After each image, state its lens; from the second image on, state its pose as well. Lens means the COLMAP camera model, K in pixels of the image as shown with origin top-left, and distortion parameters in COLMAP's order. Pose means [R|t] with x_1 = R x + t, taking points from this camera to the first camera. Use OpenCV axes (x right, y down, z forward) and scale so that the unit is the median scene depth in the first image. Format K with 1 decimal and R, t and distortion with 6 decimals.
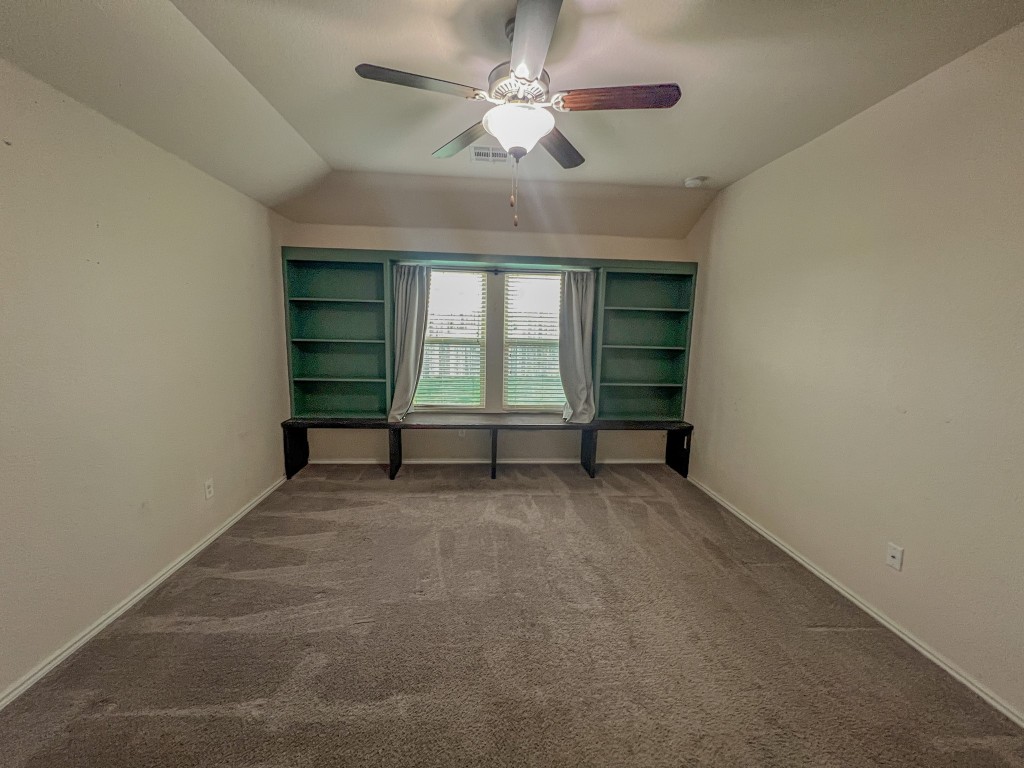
lens RADIAL K [[424.1, 0, 575.2], [0, 424.1, 389.0], [0, 0, 1]] dist [-0.001387, -0.000136]
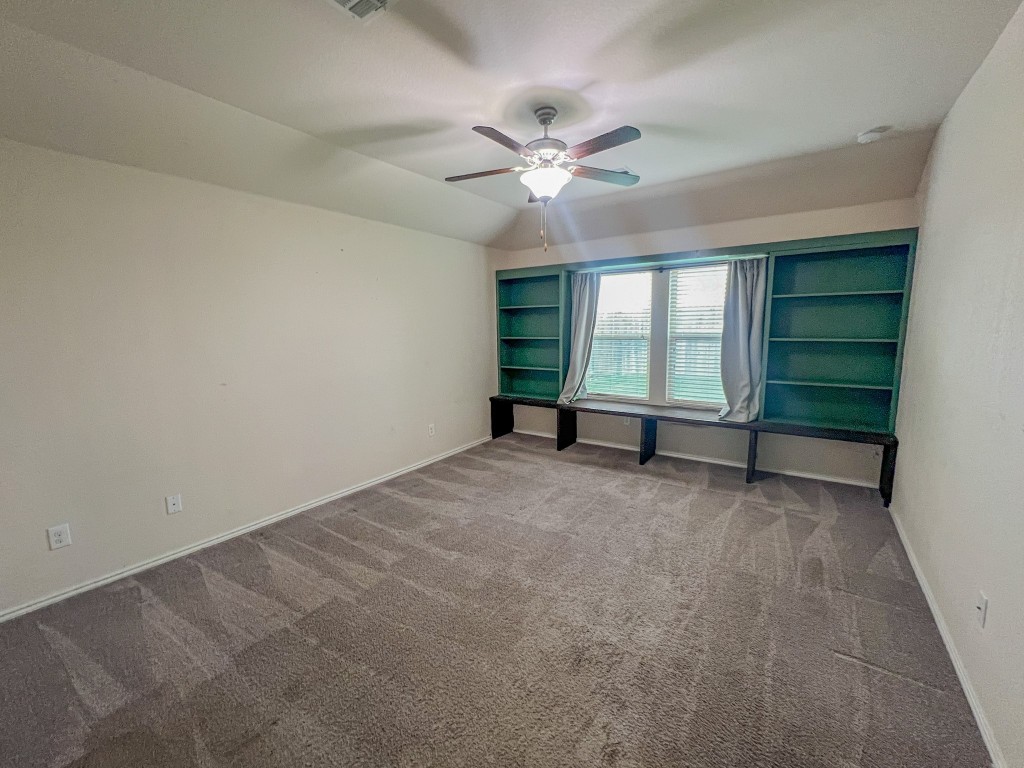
lens RADIAL K [[423.7, 0, 510.5], [0, 423.7, 387.7], [0, 0, 1]] dist [-0.000833, -0.000214]
pose [[0.780007, 0.056721, -0.623195, 0.205089], [-0.054069, 0.998268, 0.023185, 0.010612], [0.623431, 0.015611, 0.781723, -0.045738]]
